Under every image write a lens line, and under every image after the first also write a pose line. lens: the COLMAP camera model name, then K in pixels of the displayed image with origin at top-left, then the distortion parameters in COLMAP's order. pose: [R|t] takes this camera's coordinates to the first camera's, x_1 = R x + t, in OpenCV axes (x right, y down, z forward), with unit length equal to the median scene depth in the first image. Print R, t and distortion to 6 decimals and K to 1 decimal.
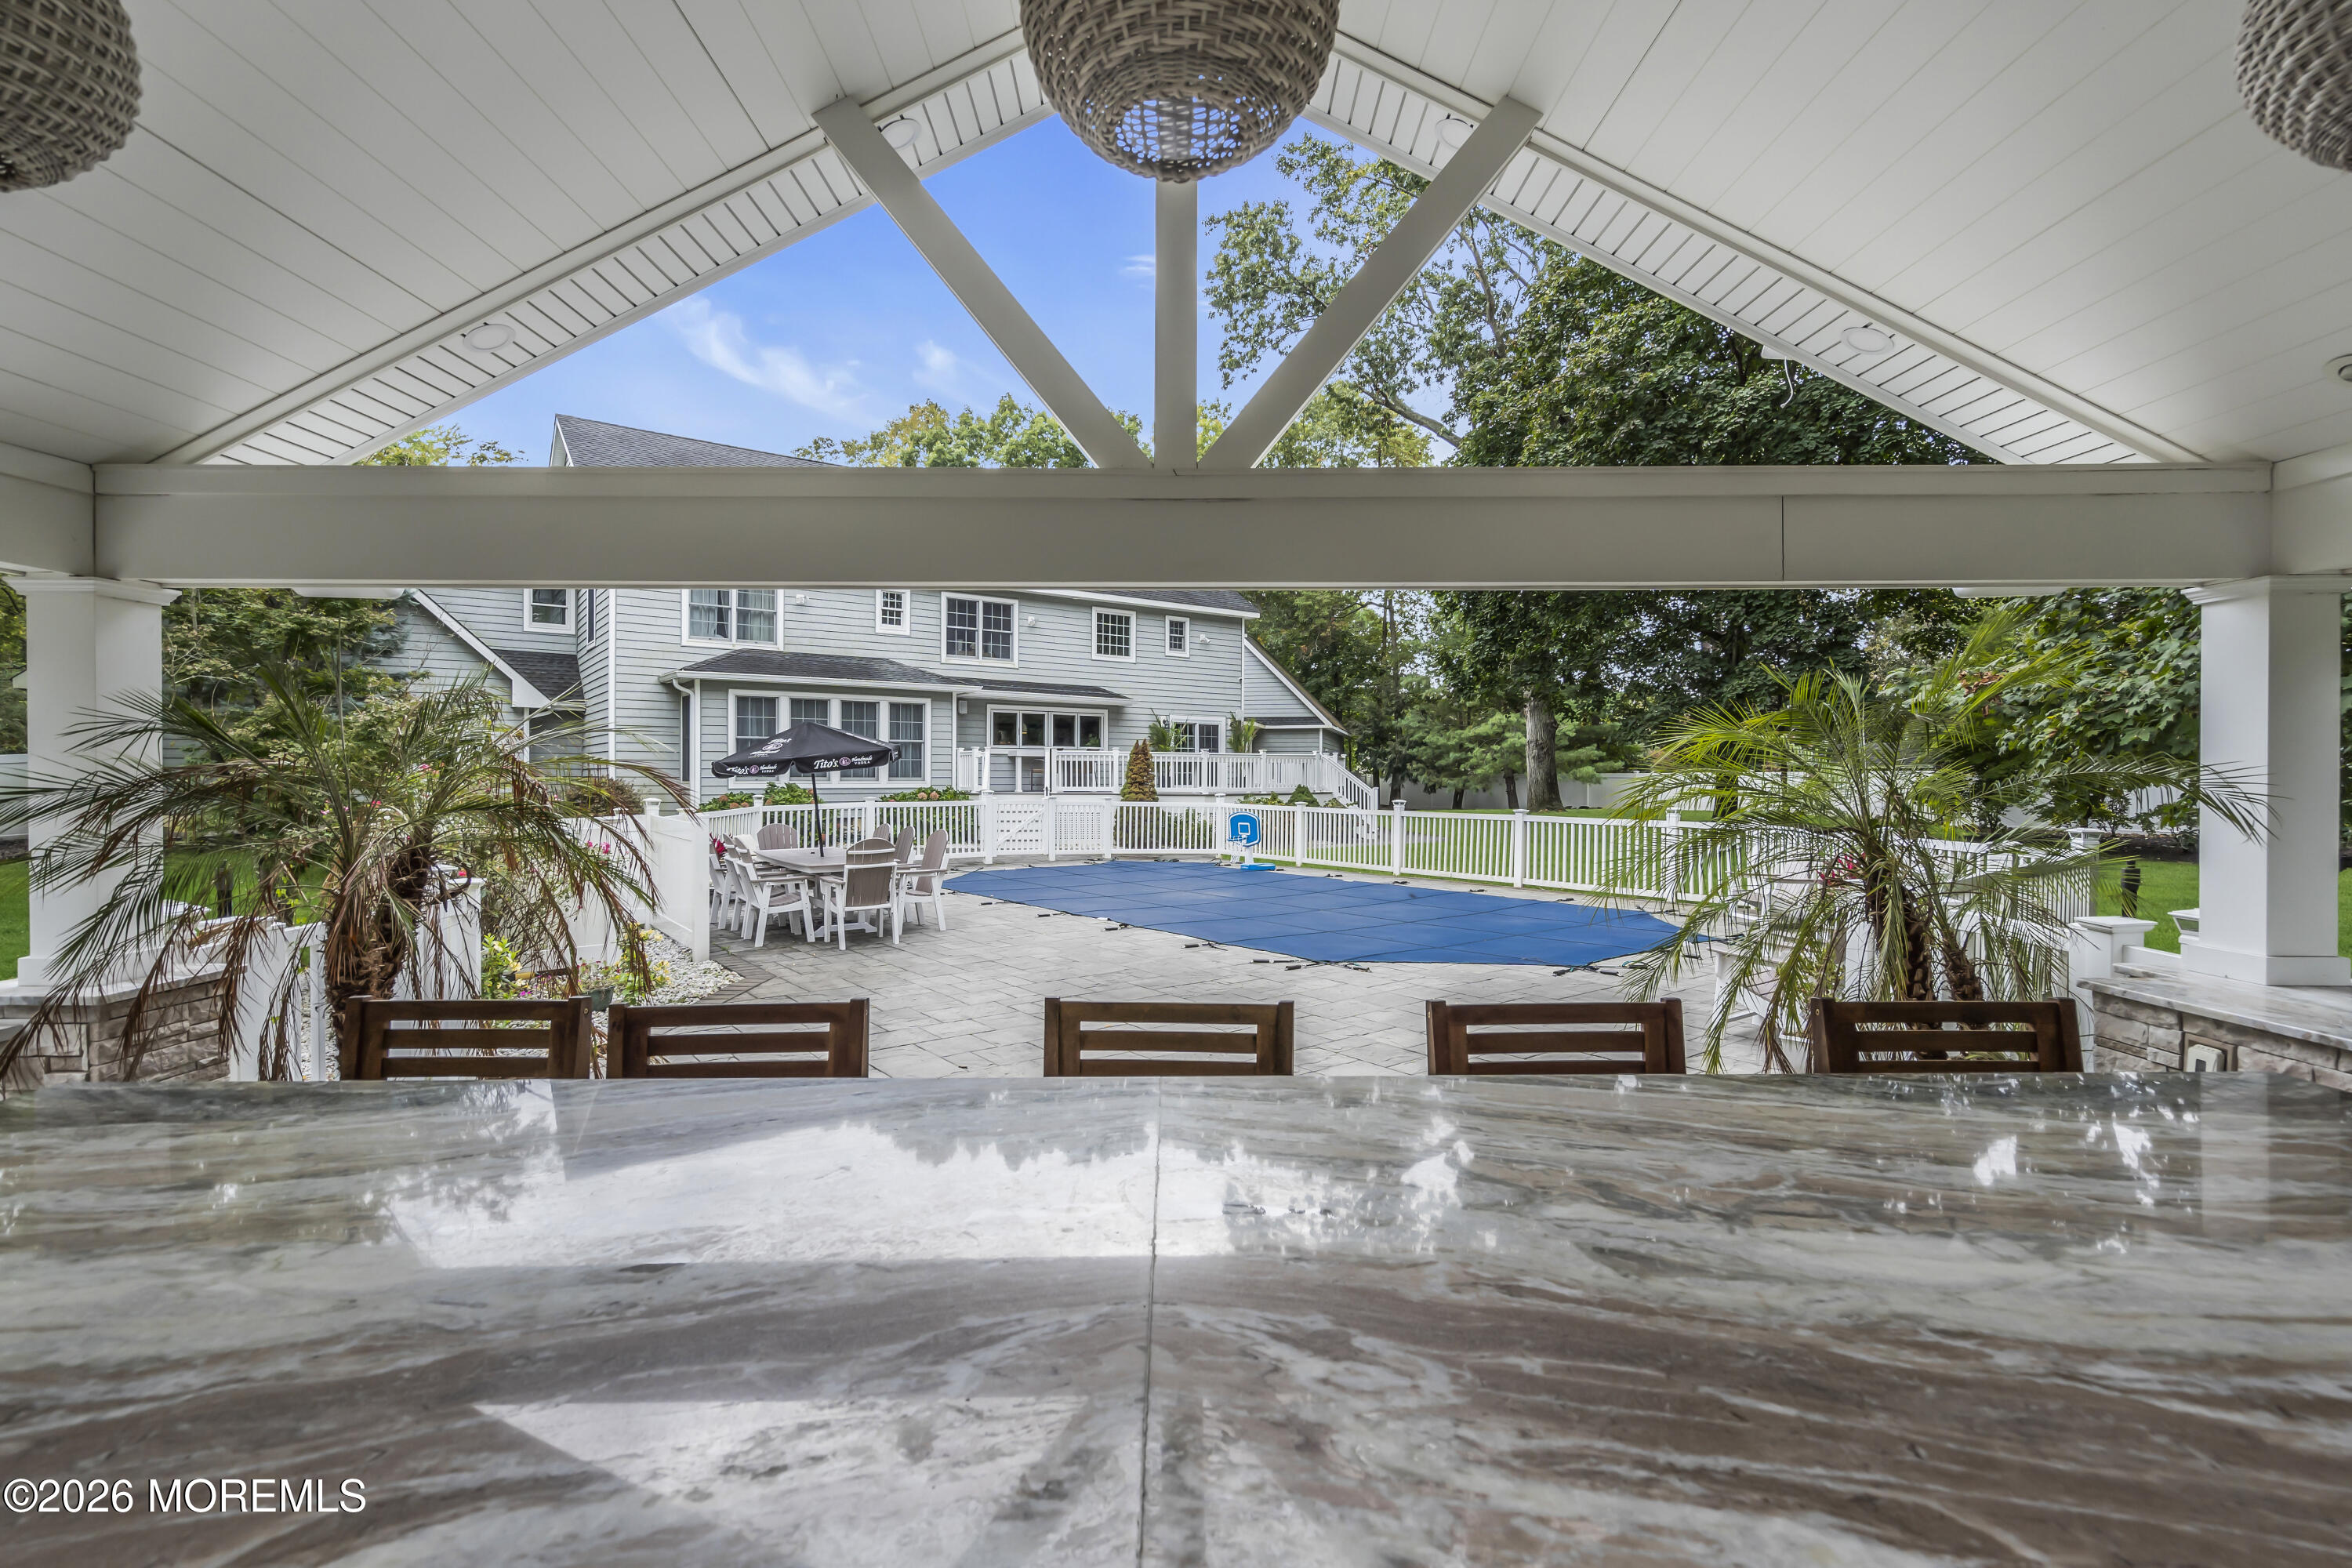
lens RADIAL K [[1089.7, 0, 1176.0], [0, 1089.7, 784.0], [0, 0, 1]] dist [0.001044, -0.000146]
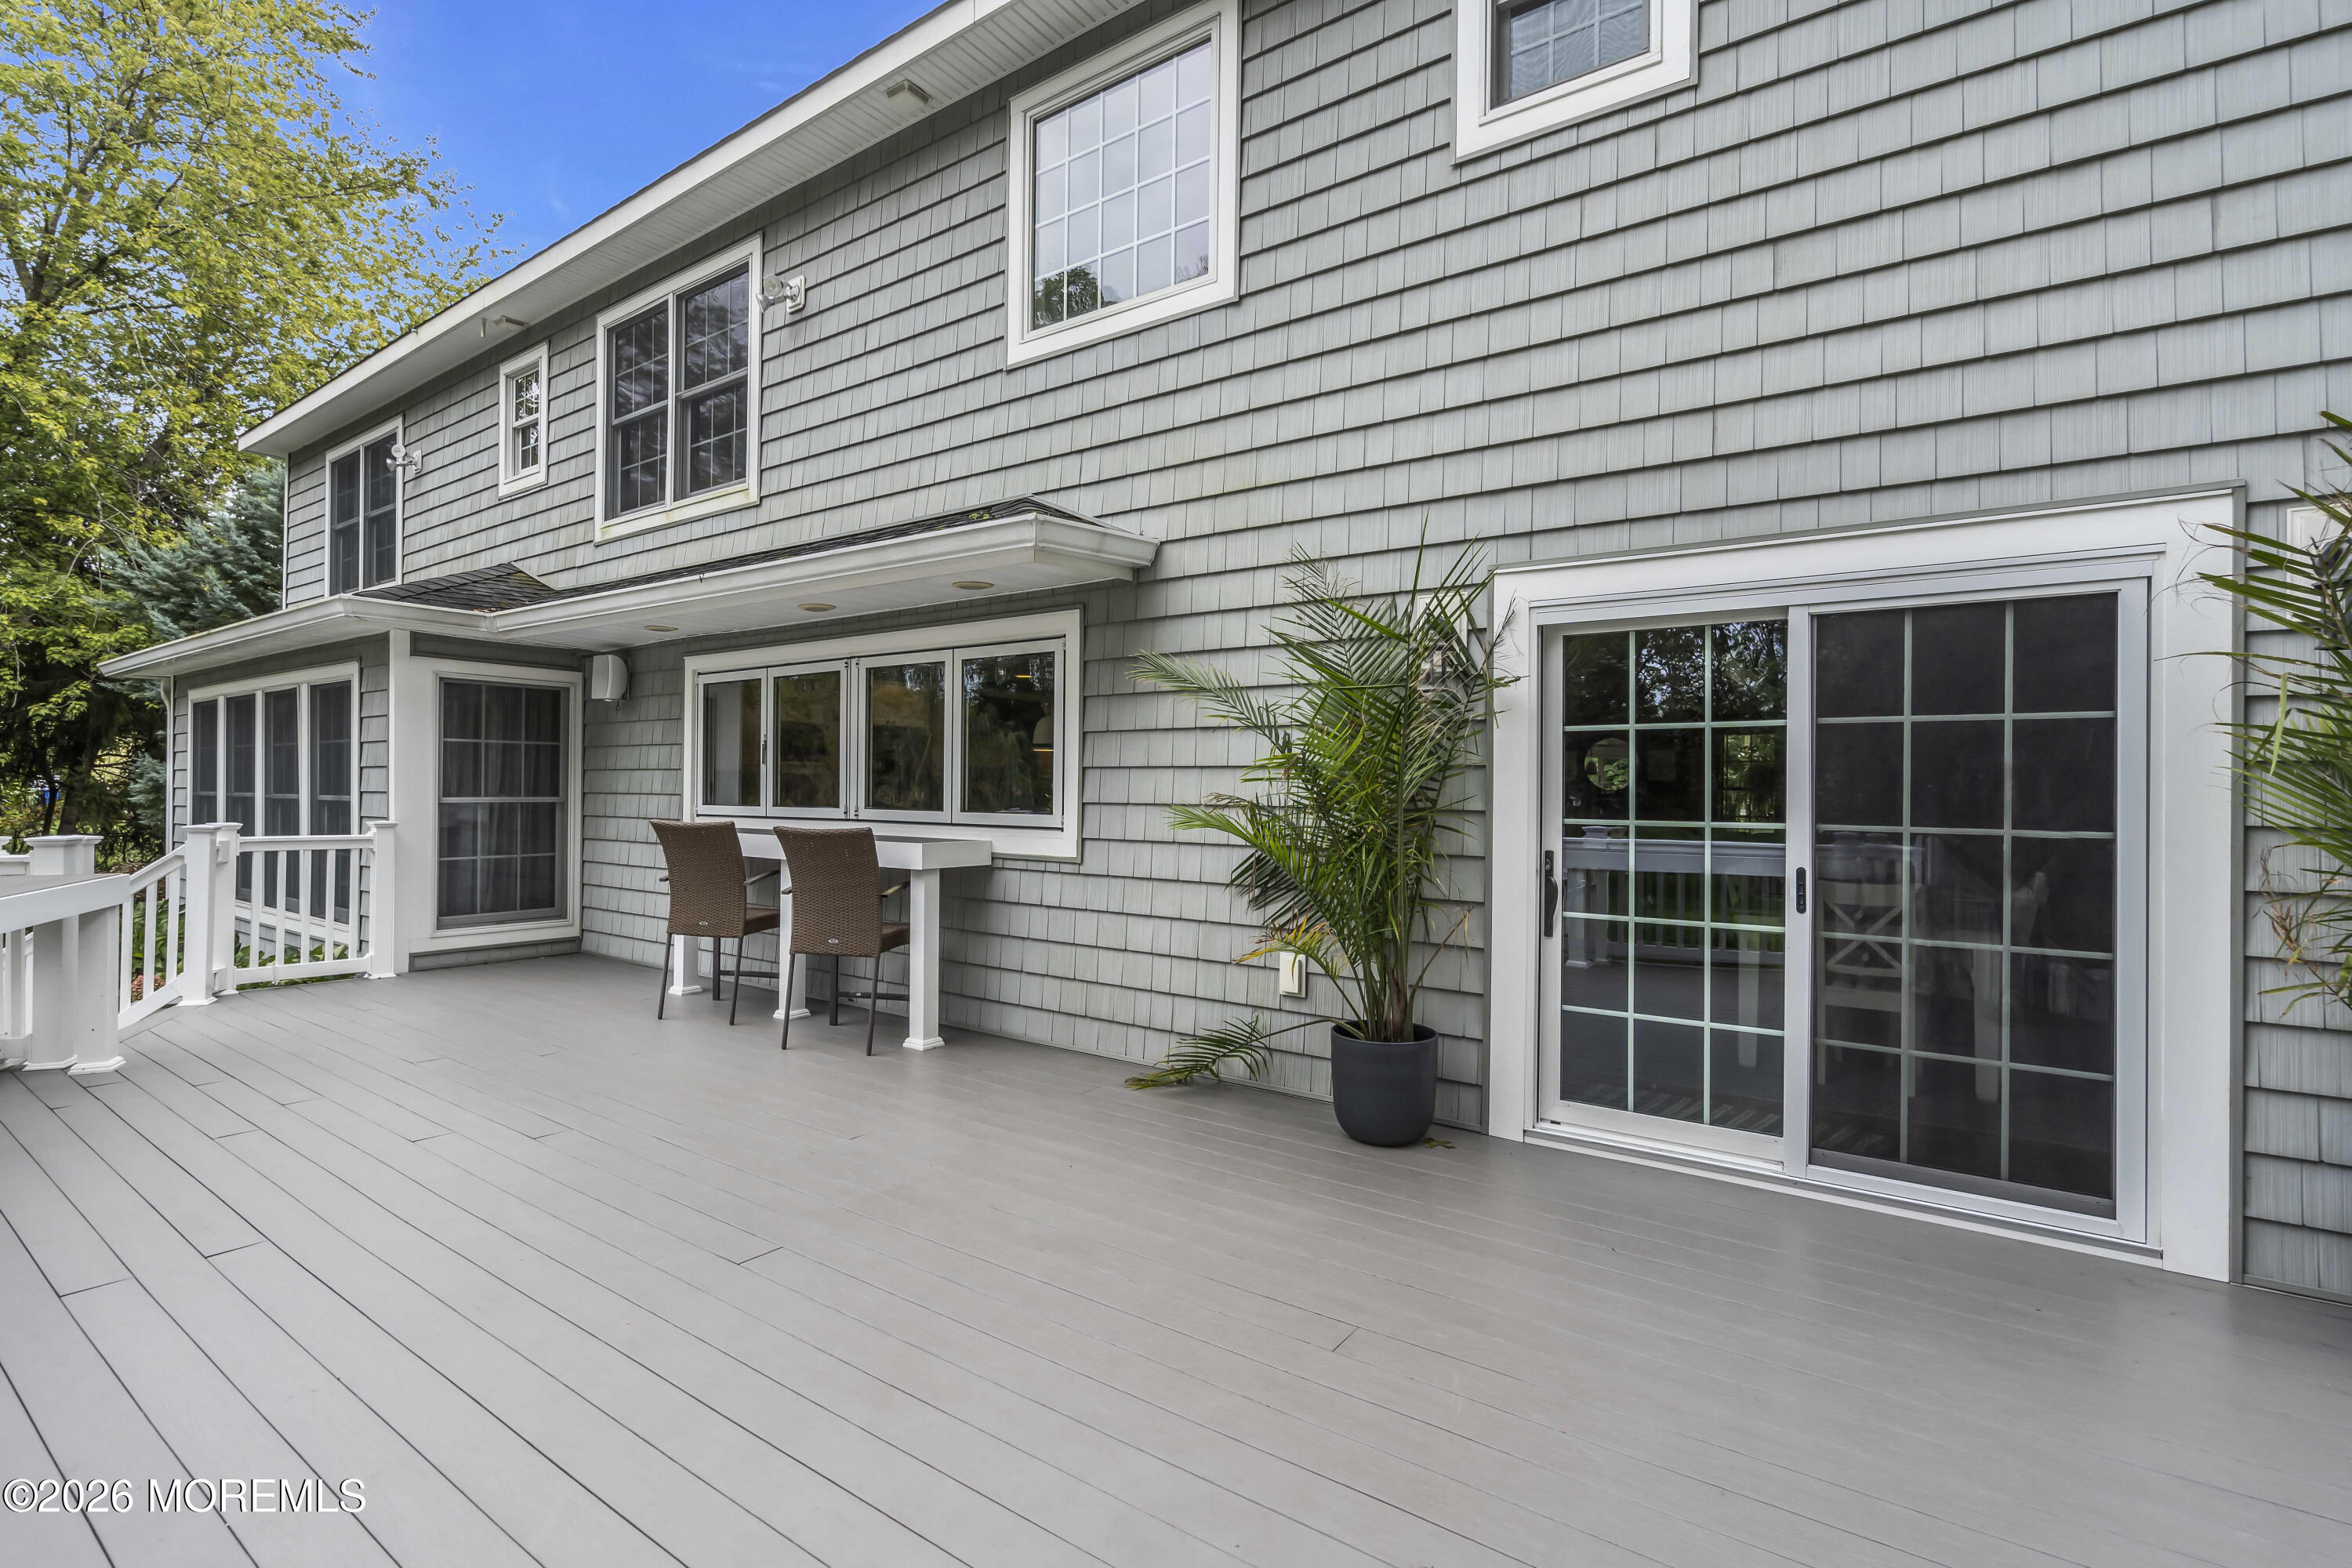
lens RADIAL K [[1050.2, 0, 1176.0], [0, 1050.2, 784.0], [0, 0, 1]] dist [0.001677, 0.000313]
pose [[0.303735, -0.003133, -0.952751, 0.121840], [-0.015425, 0.999847, -0.008205, -0.040975], [0.952632, 0.017188, 0.303640, 1.045602]]
